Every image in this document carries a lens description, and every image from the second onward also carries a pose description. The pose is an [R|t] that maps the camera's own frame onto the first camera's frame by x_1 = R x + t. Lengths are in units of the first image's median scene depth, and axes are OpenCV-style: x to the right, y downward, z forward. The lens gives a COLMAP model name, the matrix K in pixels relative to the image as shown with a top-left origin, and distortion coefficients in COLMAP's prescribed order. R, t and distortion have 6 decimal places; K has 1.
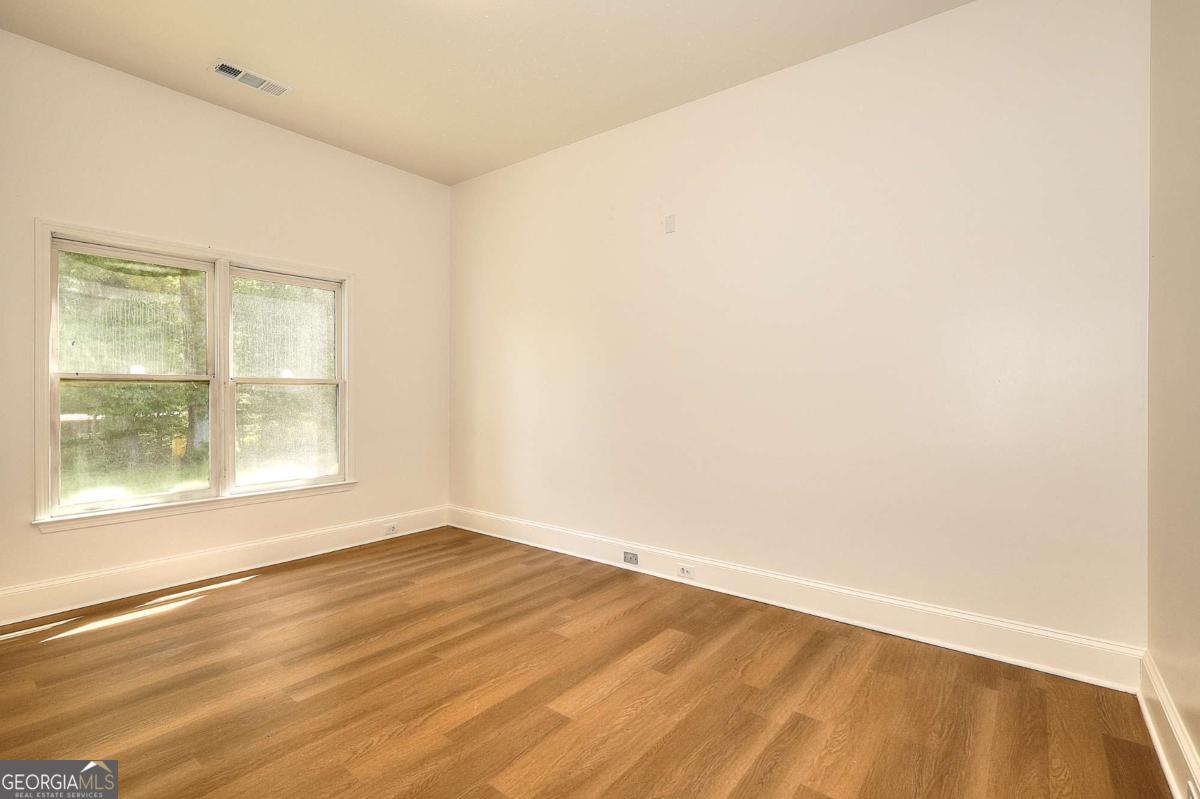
lens RADIAL K [[551.4, 0, 596.3], [0, 551.4, 391.8], [0, 0, 1]] dist [-0.005664, 0.000507]
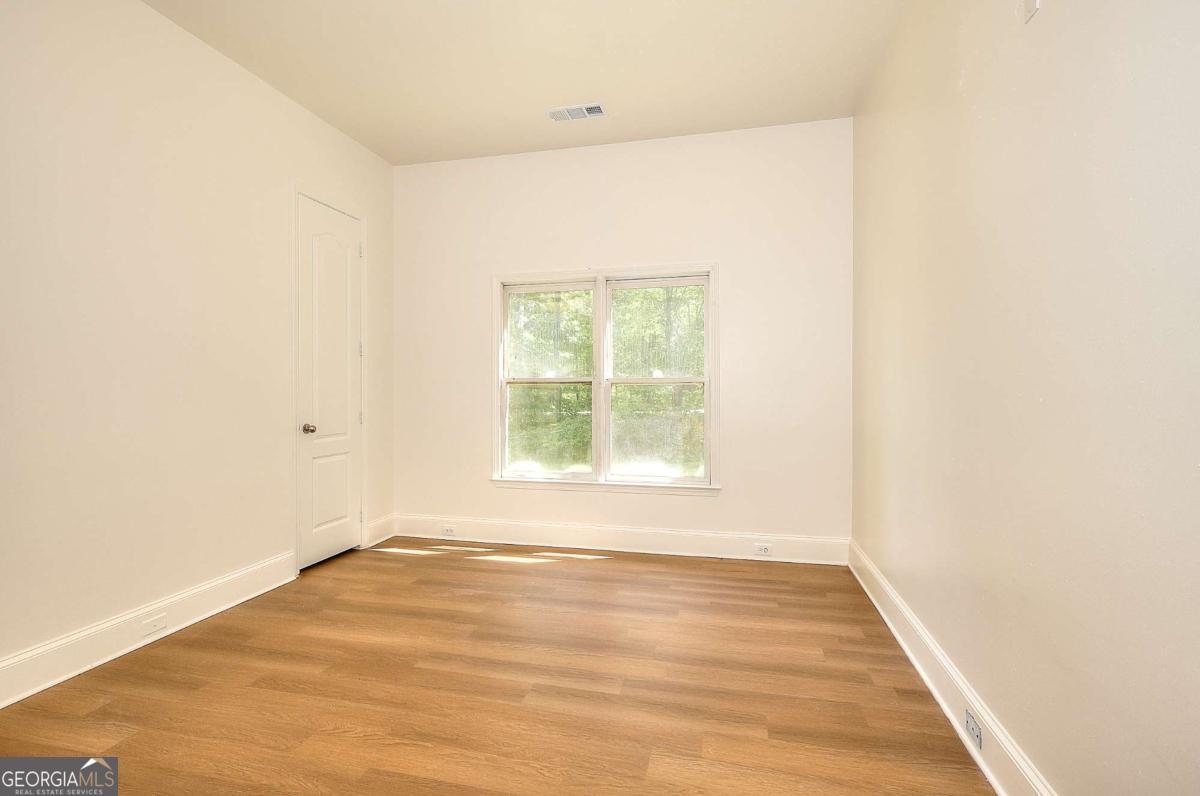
lens RADIAL K [[551.4, 0, 603.7], [0, 551.4, 391.9], [0, 0, 1]] dist [-0.005664, 0.000507]
pose [[0.418282, -0.005626, -0.908300, 0.419918], [0.005292, 0.999979, -0.003757, 0.007443], [0.908302, -0.003235, 0.418303, 0.580765]]
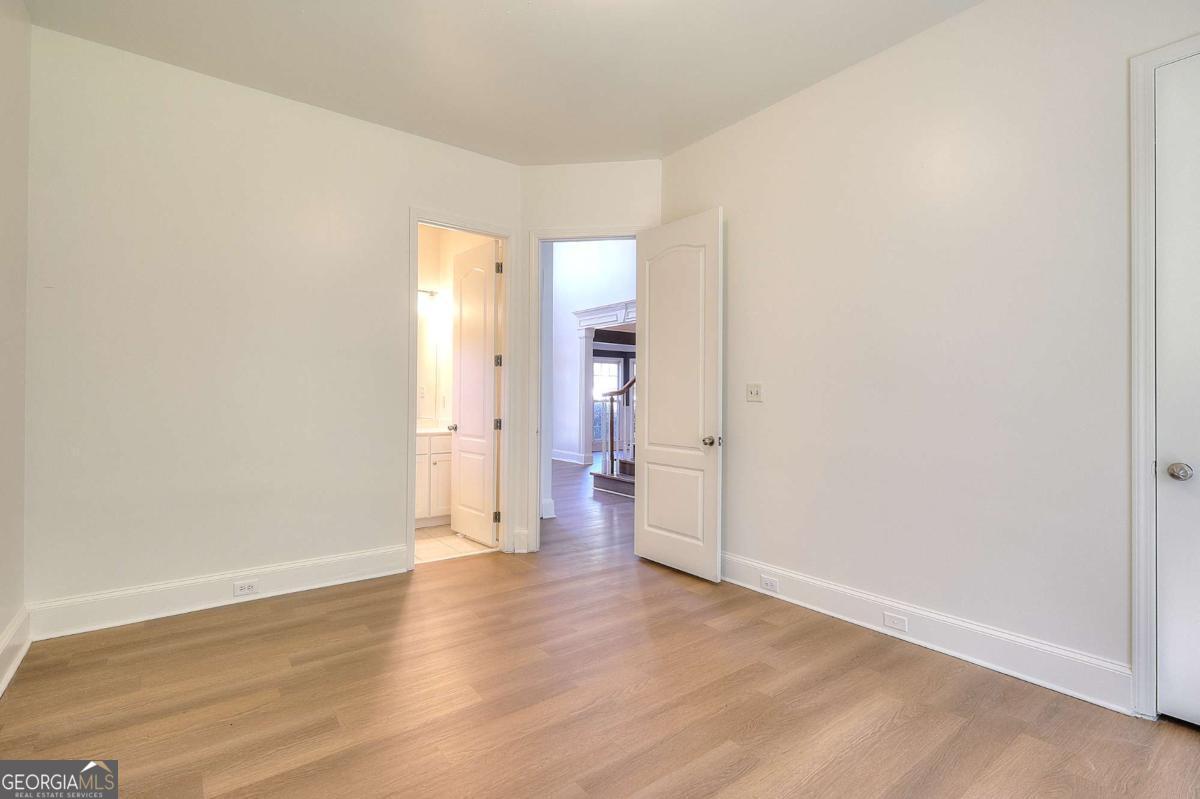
lens RADIAL K [[551.4, 0, 596.1], [0, 551.4, 395.0], [0, 0, 1]] dist [-0.005664, 0.000507]
pose [[-0.965999, -0.013104, 0.258212, -0.366074], [-0.012788, 0.999914, 0.002901, -0.007447], [-0.258228, -0.000500, -0.966084, 1.277349]]
